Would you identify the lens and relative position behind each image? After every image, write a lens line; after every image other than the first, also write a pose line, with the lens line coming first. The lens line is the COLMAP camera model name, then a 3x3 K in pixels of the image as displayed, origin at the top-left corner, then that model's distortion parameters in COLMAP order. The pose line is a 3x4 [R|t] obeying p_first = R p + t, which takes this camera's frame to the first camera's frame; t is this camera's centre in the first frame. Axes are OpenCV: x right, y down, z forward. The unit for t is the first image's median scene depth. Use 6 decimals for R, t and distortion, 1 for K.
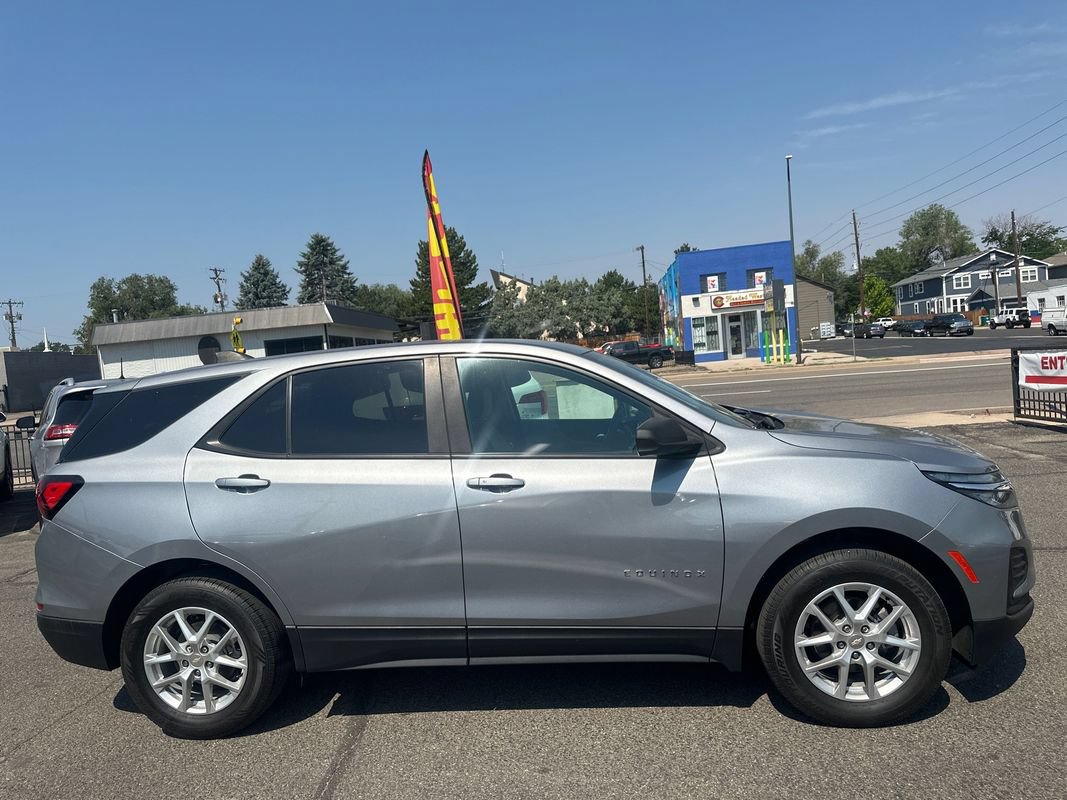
lens RADIAL K [[764.7, 0, 531.8], [0, 764.7, 400.4], [0, 0, 1]] dist [0.037994, -0.053514]
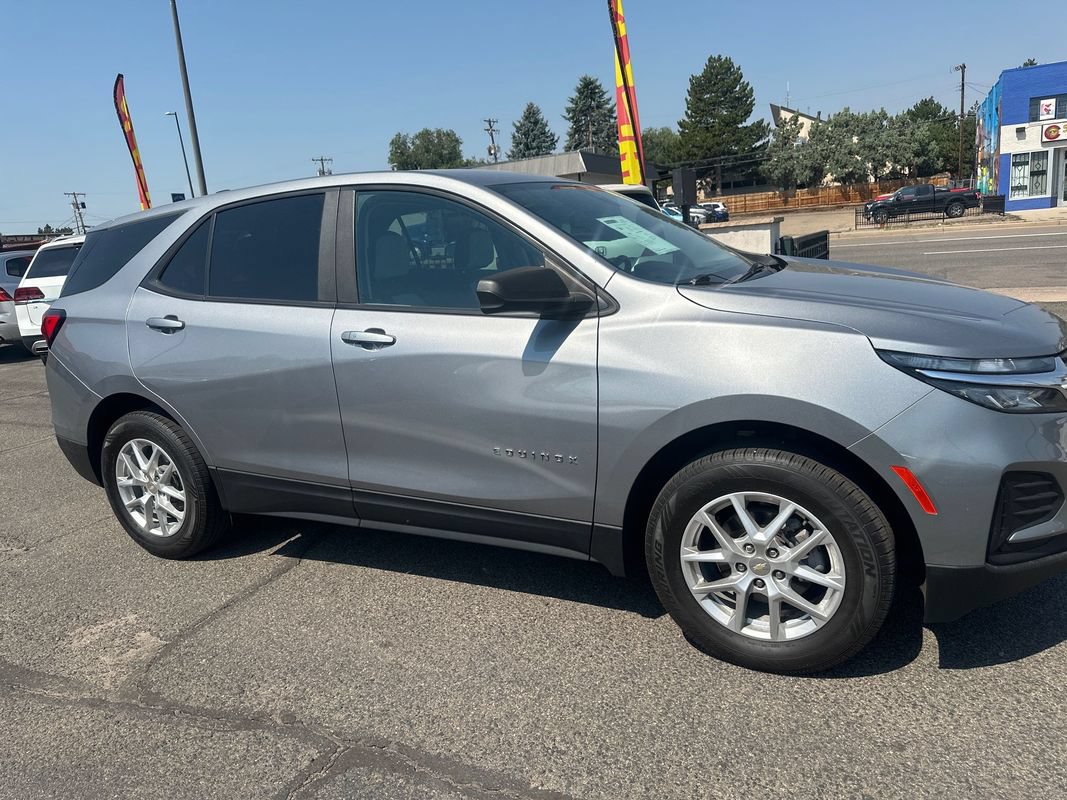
lens RADIAL K [[764.7, 0, 520.9], [0, 764.7, 414.8], [0, 0, 1]] dist [0.037994, -0.053514]
pose [[0.933622, 0.085757, -0.347844, 0.407913], [-0.012618, 0.978197, 0.207296, 0.008169], [0.358037, -0.189147, 0.914348, 0.218232]]
